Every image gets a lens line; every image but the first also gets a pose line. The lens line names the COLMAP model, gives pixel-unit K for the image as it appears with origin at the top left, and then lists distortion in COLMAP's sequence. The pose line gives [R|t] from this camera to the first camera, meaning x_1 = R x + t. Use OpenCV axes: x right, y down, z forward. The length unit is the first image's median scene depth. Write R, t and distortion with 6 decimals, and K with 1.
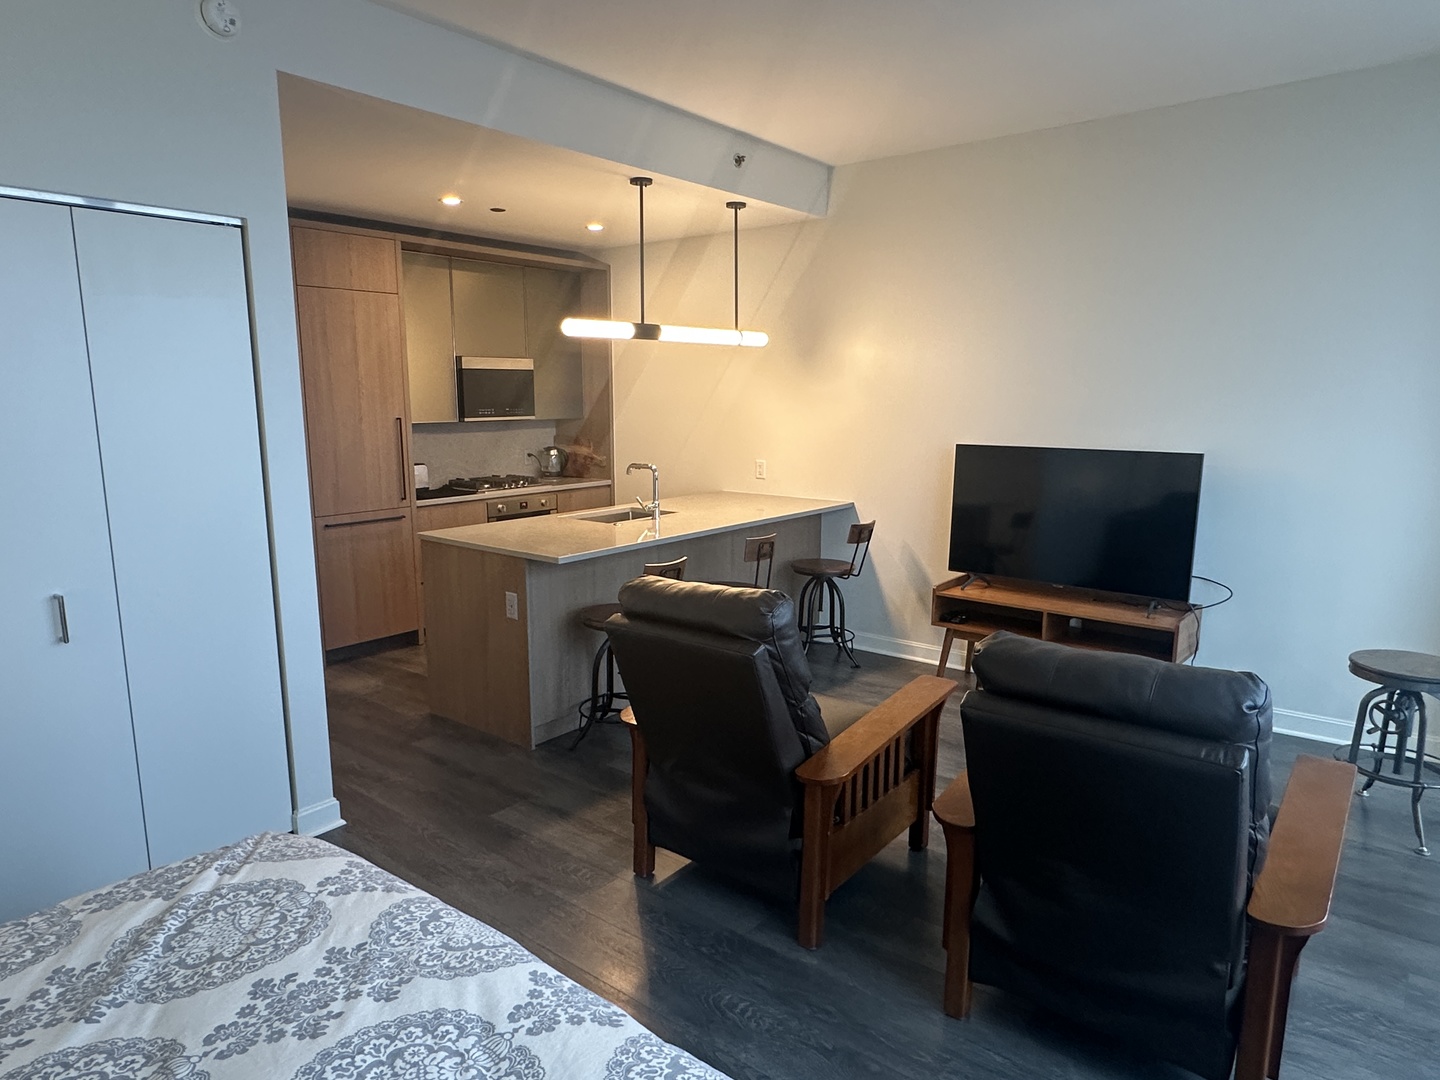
lens RADIAL K [[907.9, 0, 712.2], [0, 907.9, 554.7], [0, 0, 1]] dist [-0.014837, 0.010987]
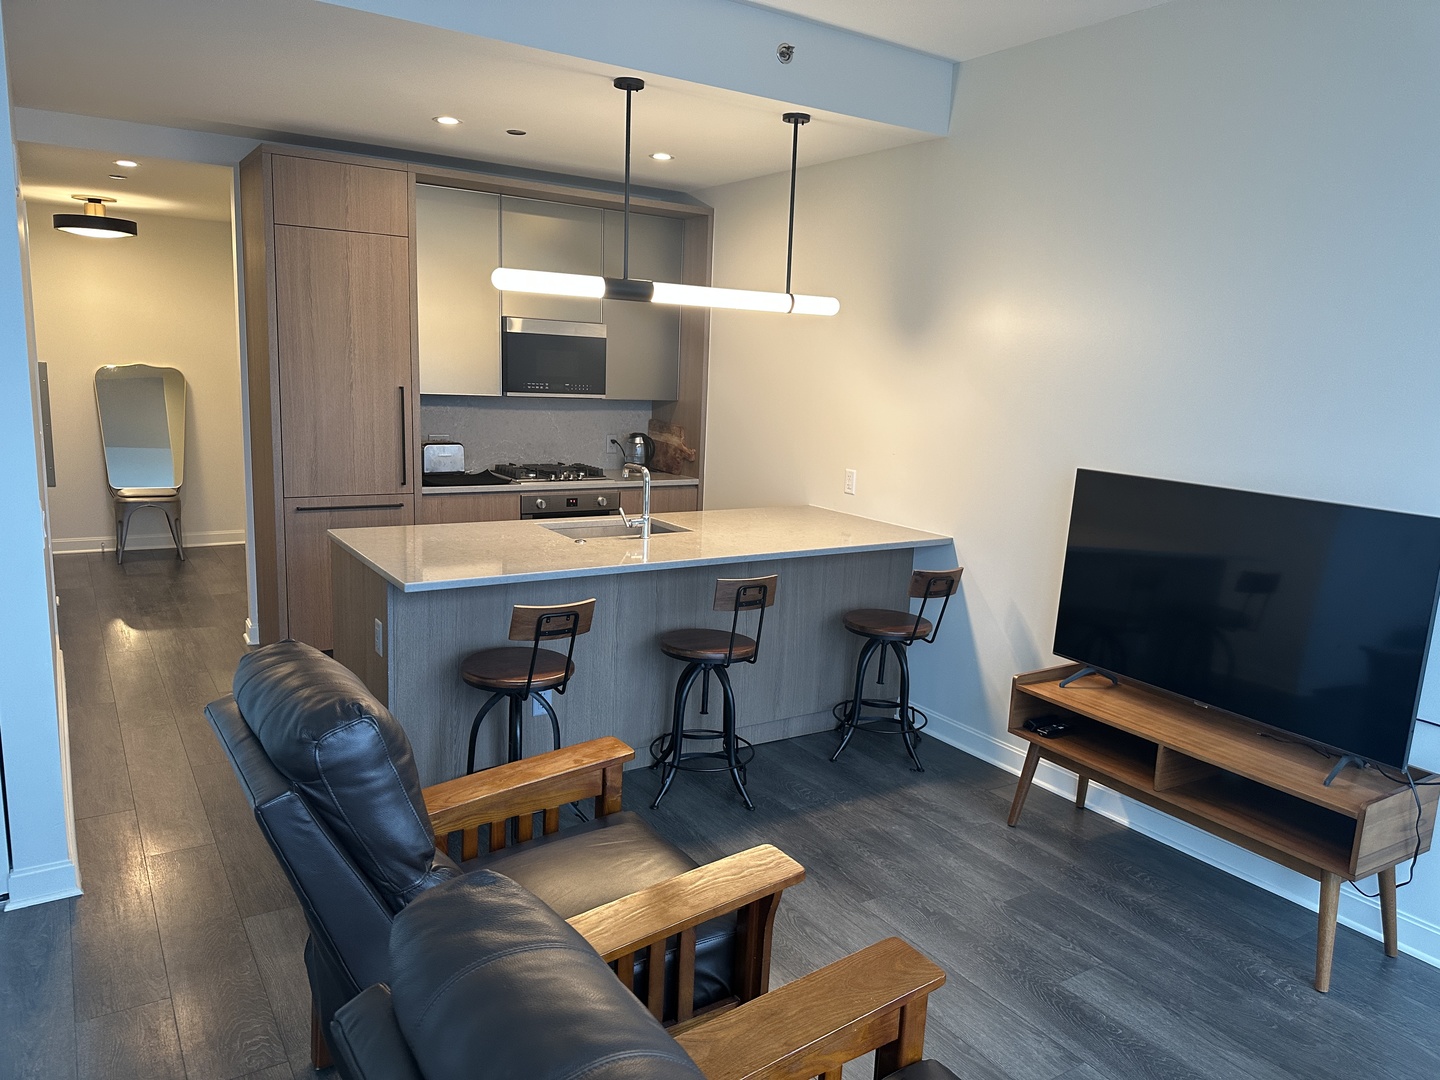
lens RADIAL K [[1005.7, 0, 730.6], [0, 1005.7, 549.9], [0, 0, 1]] dist [0.030234, -0.032577]
pose [[0.953648, 0.097036, -0.284849, 0.216653], [-0.098008, 0.995126, 0.010873, -0.040228], [0.284516, 0.017548, 0.958511, 0.190846]]
